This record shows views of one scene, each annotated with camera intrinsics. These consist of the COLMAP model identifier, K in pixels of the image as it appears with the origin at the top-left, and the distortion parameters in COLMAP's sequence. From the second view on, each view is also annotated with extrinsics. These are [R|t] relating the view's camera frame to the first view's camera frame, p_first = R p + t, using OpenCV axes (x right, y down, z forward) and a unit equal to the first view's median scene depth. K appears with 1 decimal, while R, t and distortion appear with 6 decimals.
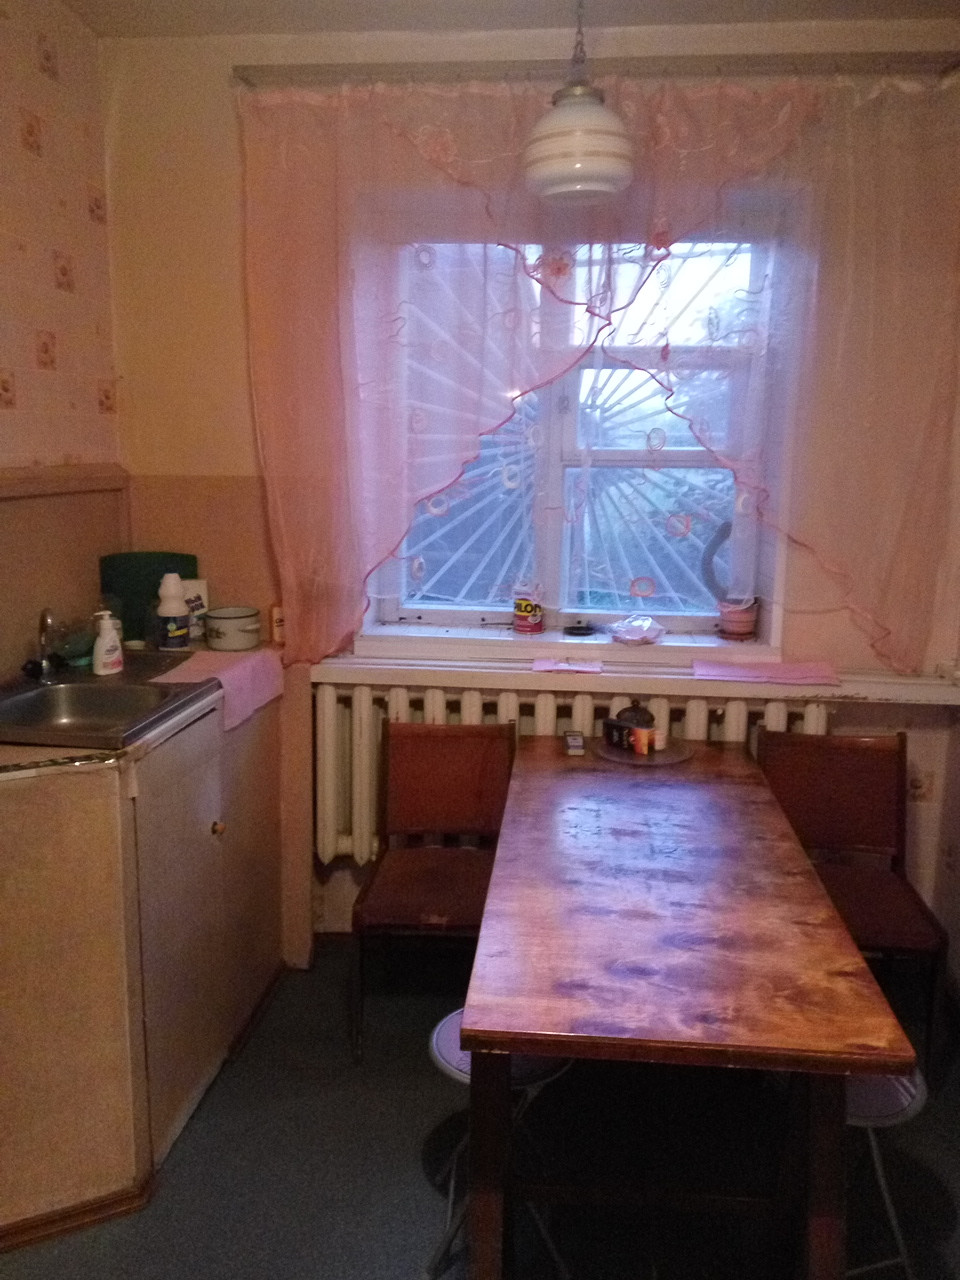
lens RADIAL K [[1026.1, 0, 474.6], [0, 1026.1, 648.4], [0, 0, 1]] dist [0.079239, -0.087669]
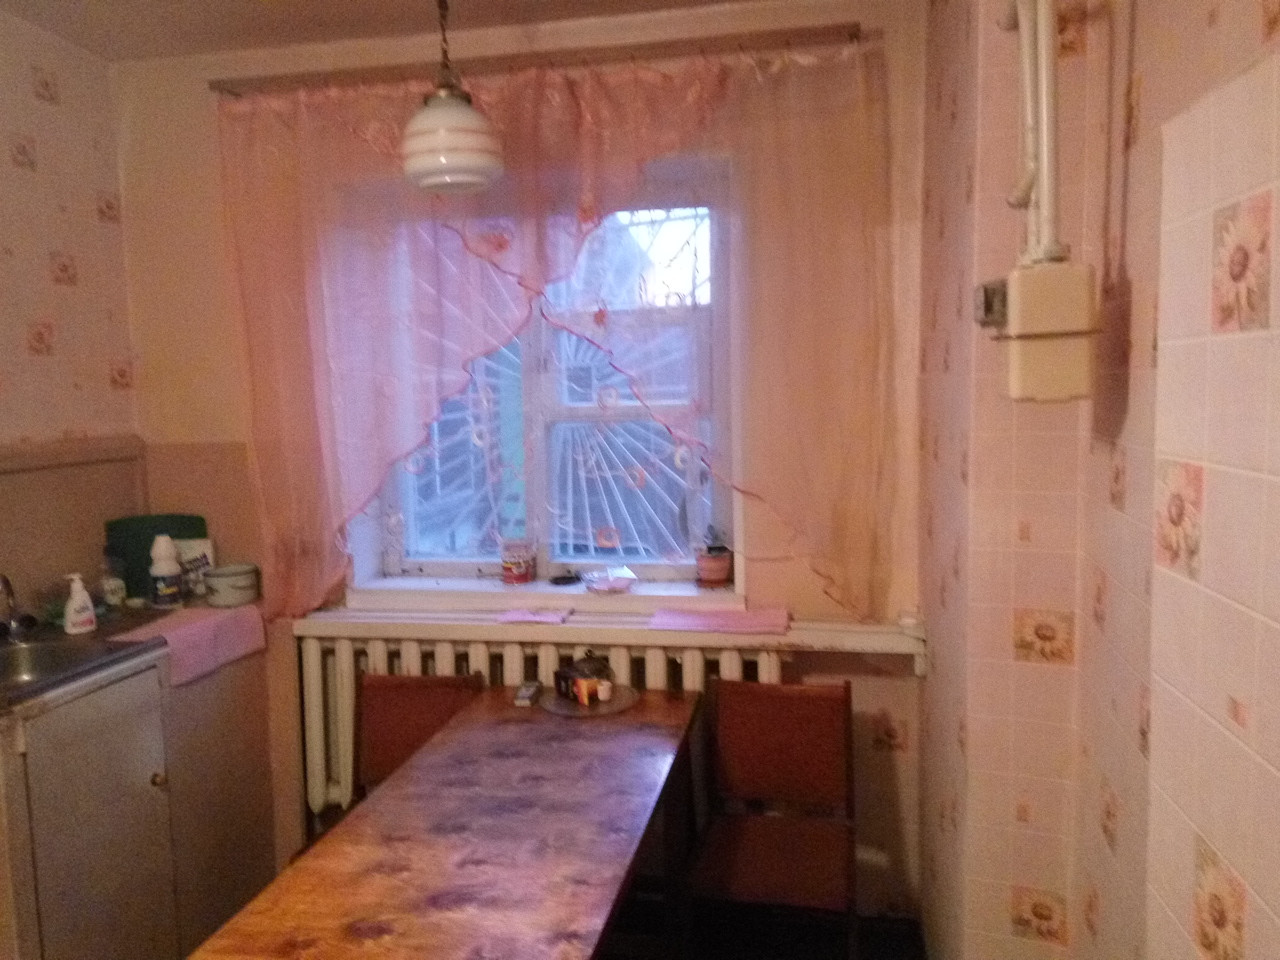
lens RADIAL K [[1026.1, 0, 647.4], [0, 1026.1, 499.8], [0, 0, 1]] dist [0.079239, -0.087669]
pose [[0.993242, -0.023824, -0.113588, 0.326613], [0.015040, 0.996873, -0.077572, -0.018090], [0.115081, 0.075339, 0.990495, -0.014329]]
